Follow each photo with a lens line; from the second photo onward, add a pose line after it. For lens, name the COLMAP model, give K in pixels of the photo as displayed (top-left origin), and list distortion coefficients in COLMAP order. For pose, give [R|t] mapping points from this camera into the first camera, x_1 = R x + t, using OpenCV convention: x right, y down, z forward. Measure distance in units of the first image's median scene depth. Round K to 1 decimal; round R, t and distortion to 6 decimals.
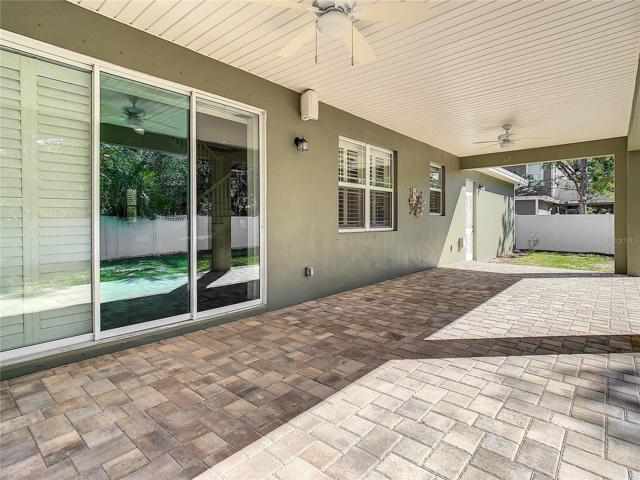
lens RADIAL K [[340.6, 0, 324.3], [0, 340.6, 223.1], [0, 0, 1]] dist [-0.016058, 0.001355]
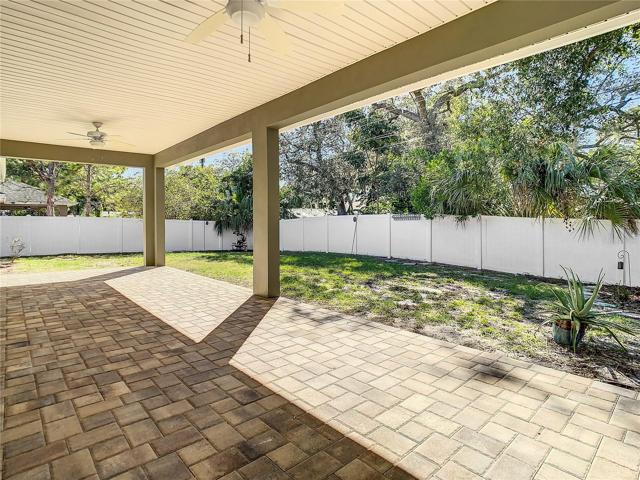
lens RADIAL K [[340.6, 0, 324.3], [0, 340.6, 223.1], [0, 0, 1]] dist [-0.016058, 0.001355]
pose [[0.144584, -0.003482, 0.989486, -0.638085], [0.009927, 0.999949, 0.002068, -0.005444], [-0.989443, 0.009524, 0.144611, 0.489698]]
